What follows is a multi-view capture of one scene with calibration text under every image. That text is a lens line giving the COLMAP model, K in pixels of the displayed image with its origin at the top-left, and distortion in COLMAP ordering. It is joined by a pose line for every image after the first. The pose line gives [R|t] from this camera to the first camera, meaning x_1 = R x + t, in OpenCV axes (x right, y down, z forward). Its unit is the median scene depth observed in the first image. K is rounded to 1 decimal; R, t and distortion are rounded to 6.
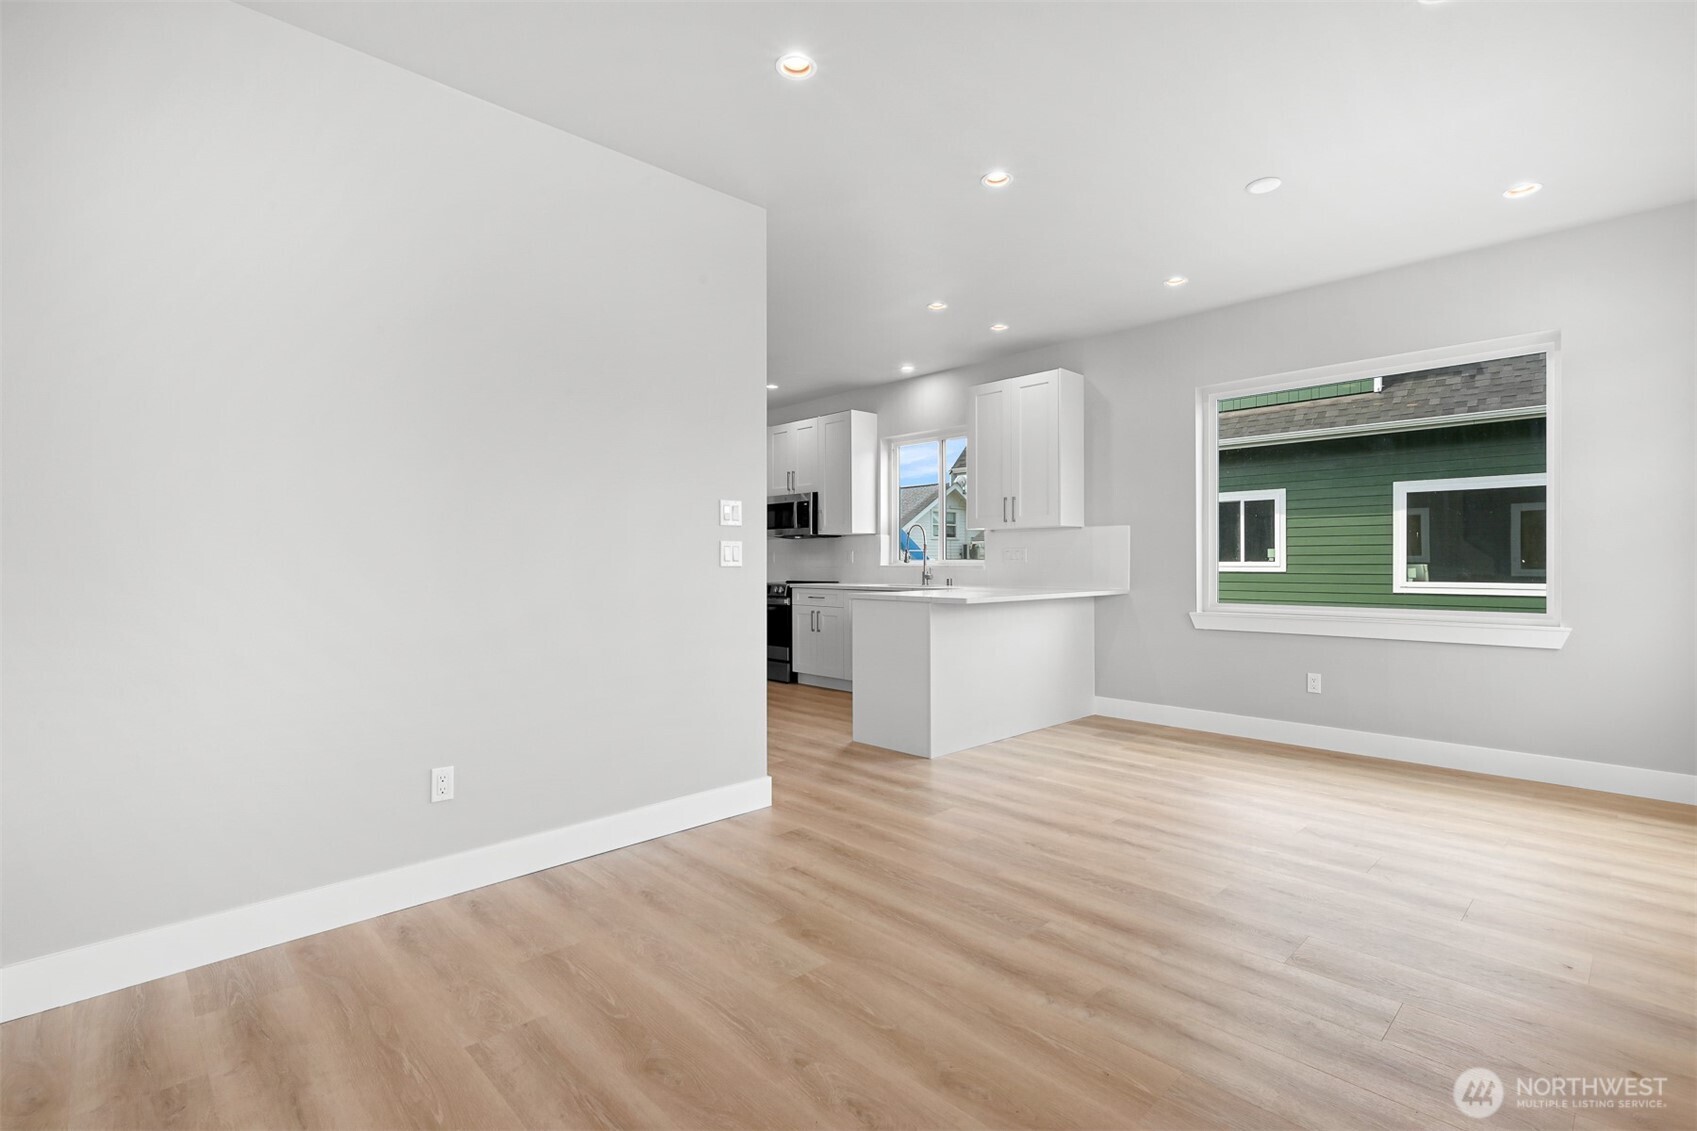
lens RADIAL K [[786.8, 0, 838.9], [0, 786.8, 564.1], [0, 0, 1]] dist [0.000759, 0.000028]
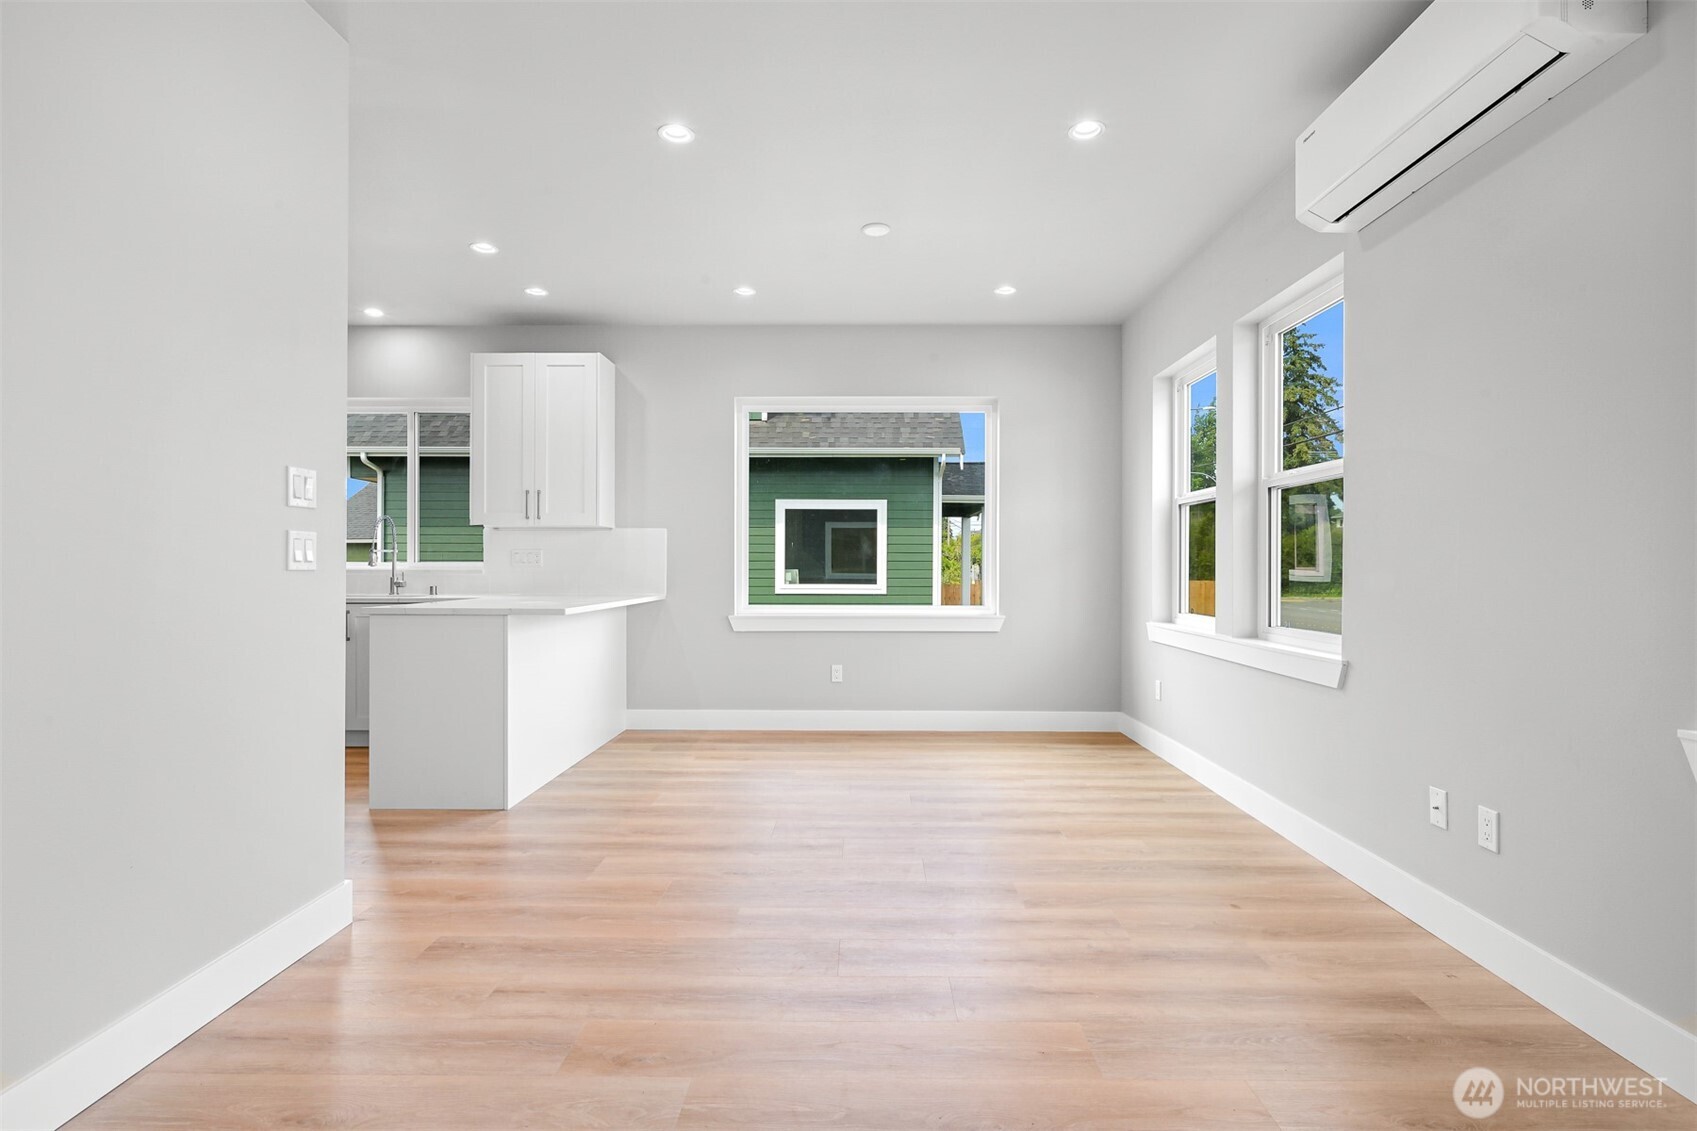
lens RADIAL K [[822.8, 0, 853.1], [0, 822.8, 566.5], [0, 0, 1]] dist [-0.000876, -0.000438]
pose [[0.697200, 0.004369, 0.716864, -0.227040], [-0.002303, 0.999990, -0.003856, 0.001214], [-0.716873, 0.001037, 0.697203, 0.150523]]
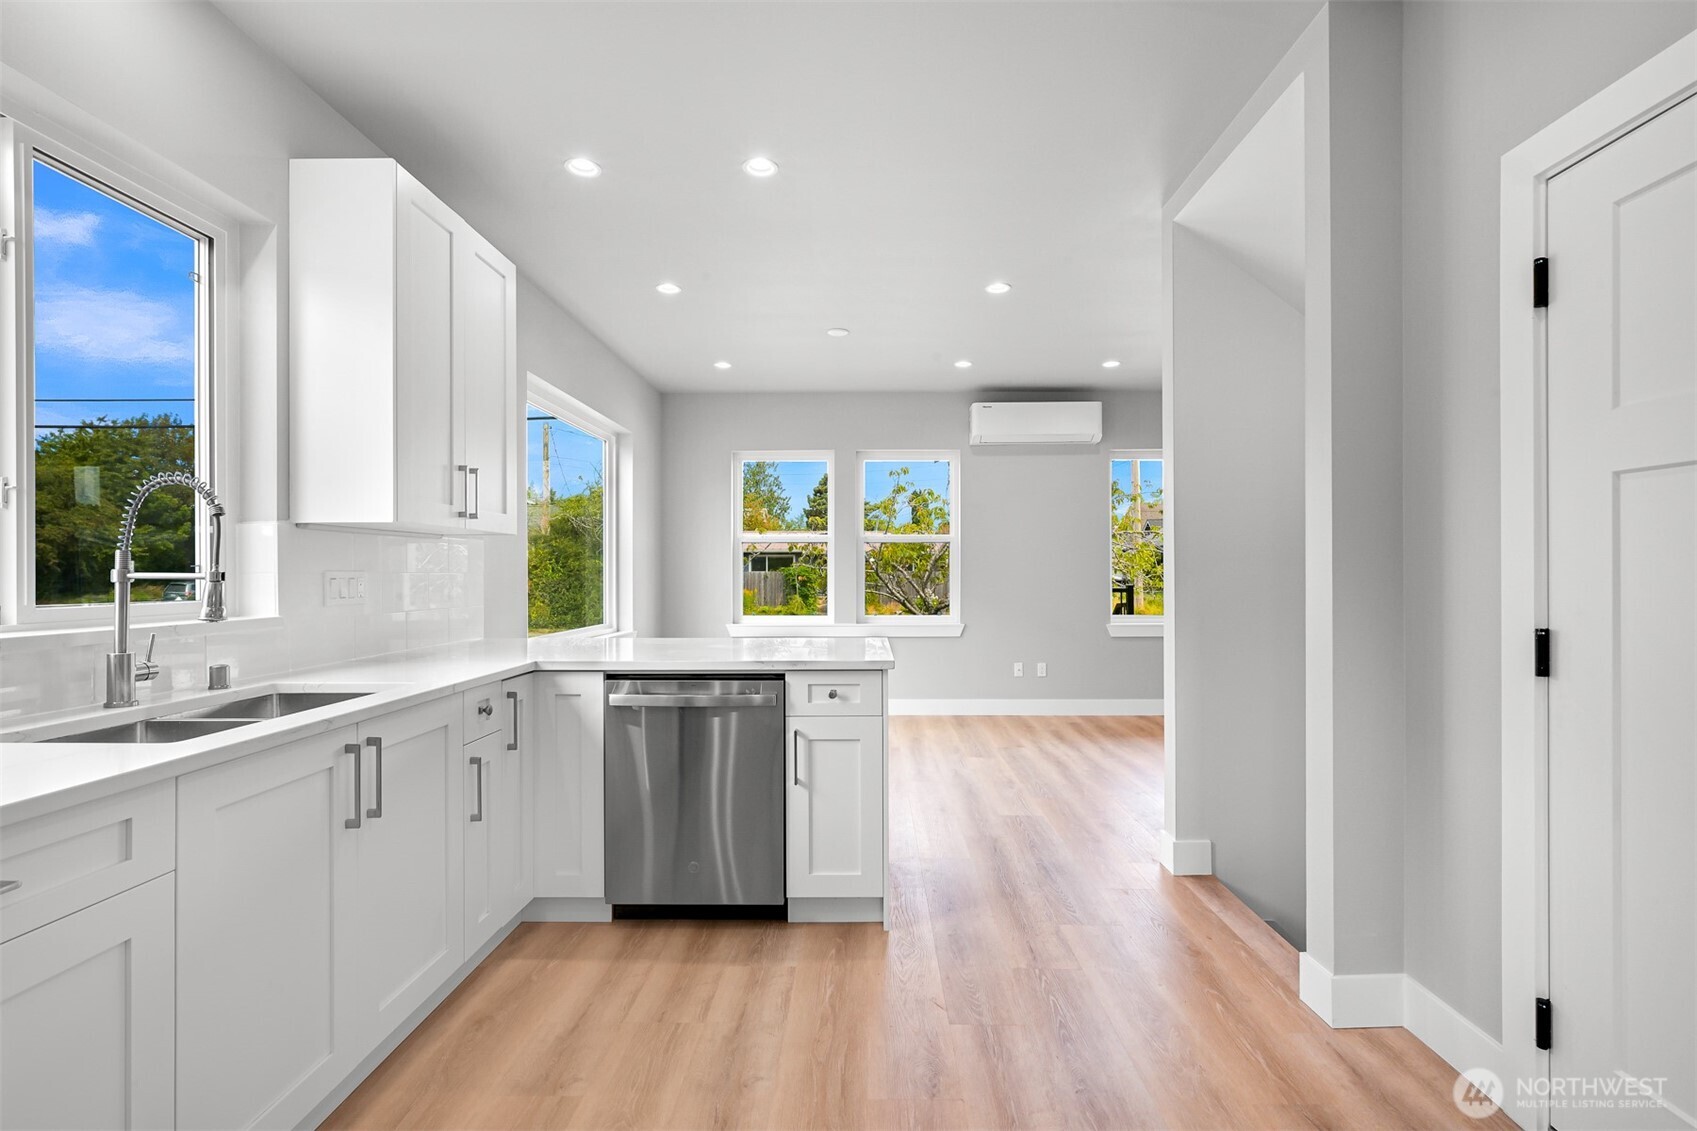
lens RADIAL K [[782.3, 0, 858.2], [0, 782.3, 572.1], [0, 0, 1]] dist [0.001652, -0.000012]
pose [[-0.727857, 0.006178, 0.685701, -0.351876], [0.006108, 0.999978, -0.002527, -0.022532], [-0.685702, 0.002349, -0.727879, 1.468688]]
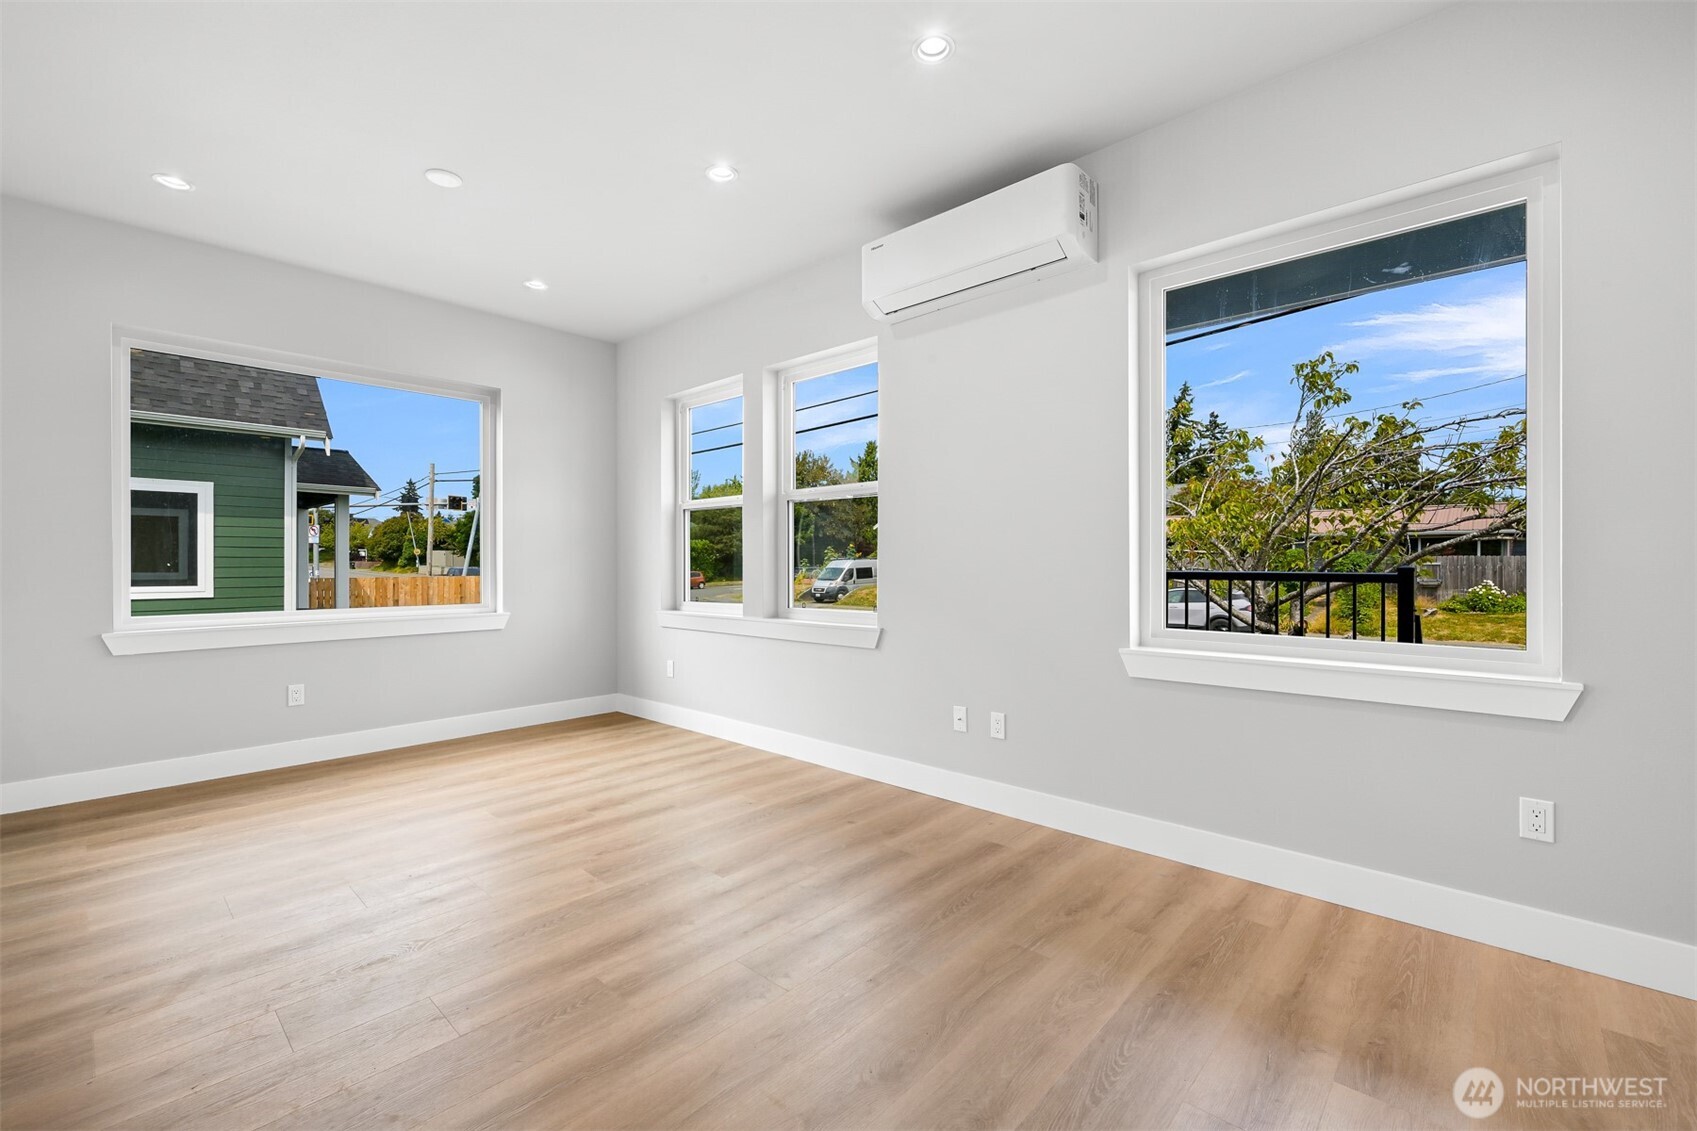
lens RADIAL K [[716.8, 0, 854.4], [0, 716.8, 565.2], [0, 0, 1]] dist [-0.000574, -0.000127]
pose [[-0.077197, 0.000028, 0.997016, -0.277241], [0.004636, 0.999989, 0.000331, 0.001648], [-0.997005, 0.004648, -0.077196, 0.401969]]
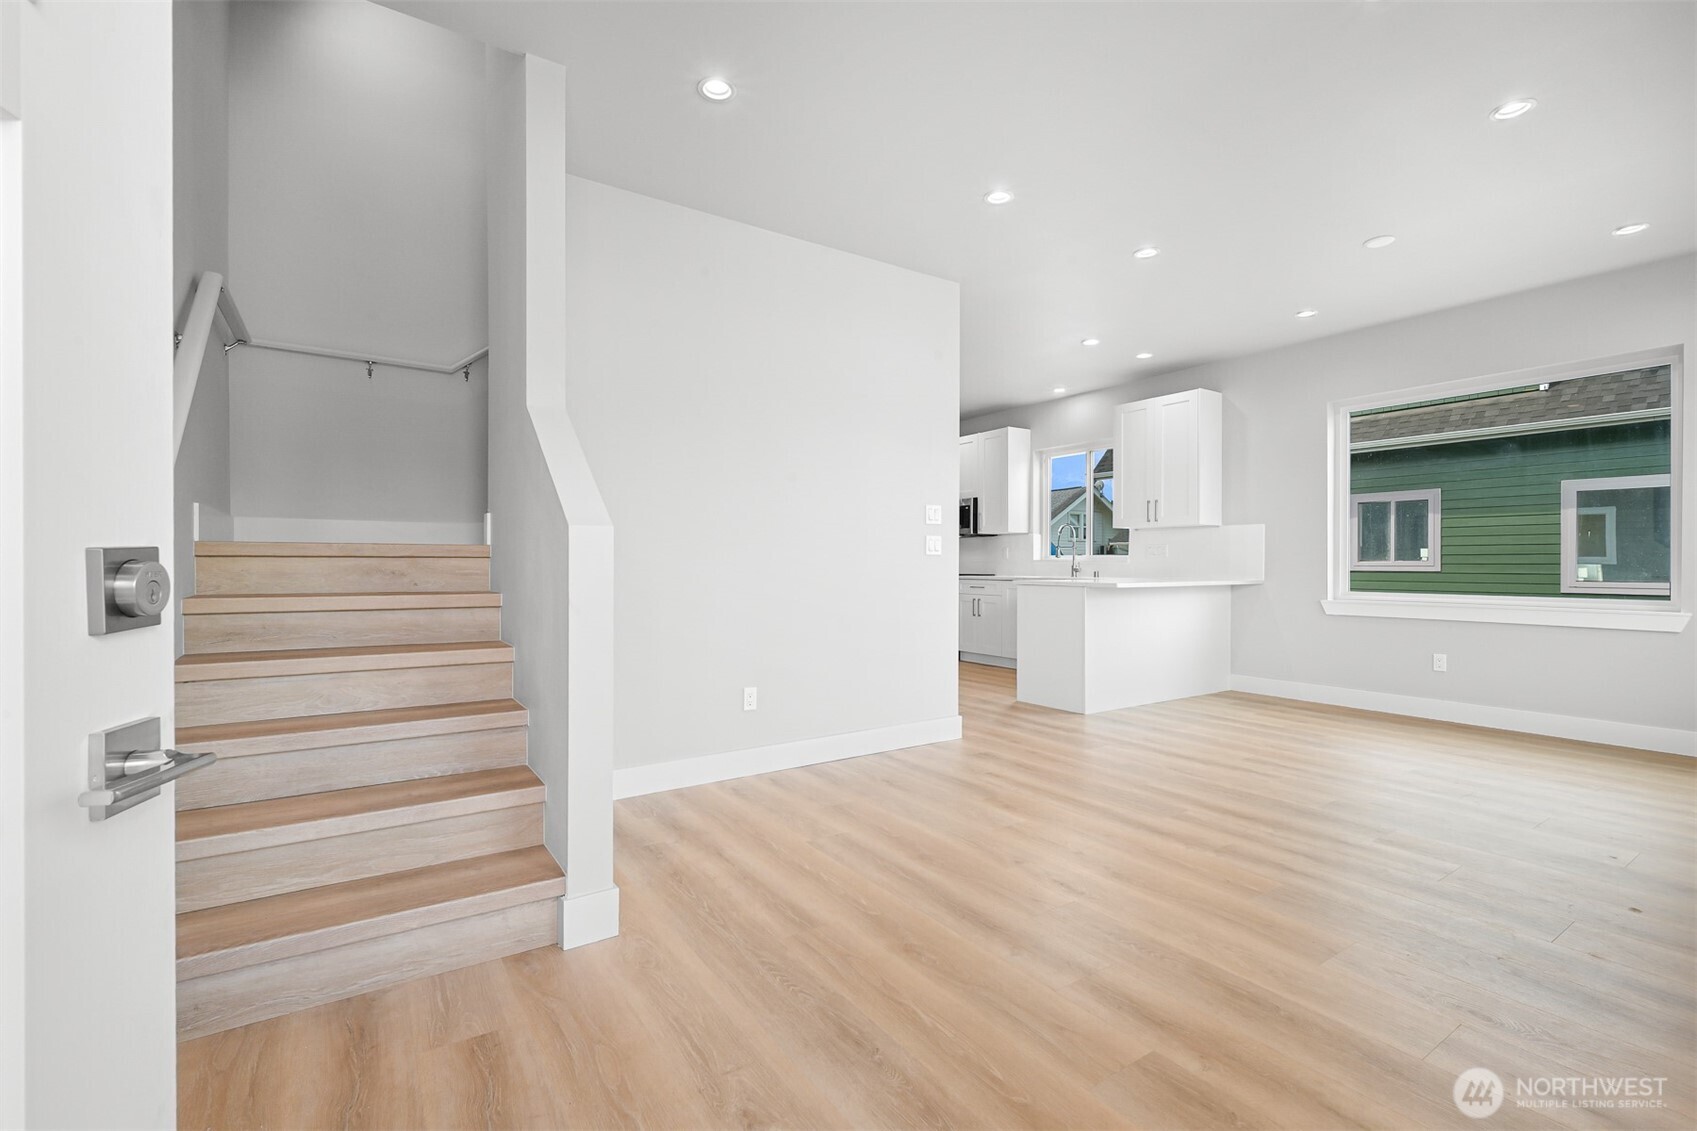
lens RADIAL K [[746.1, 0, 837.8], [0, 746.1, 563.6], [0, 0, 1]] dist [0.000919, 0.000189]
pose [[0.984112, 0.004964, -0.177482, -0.053672], [-0.005400, 0.999983, -0.001973, 0.015566], [0.177469, 0.002900, 0.984122, -0.200095]]
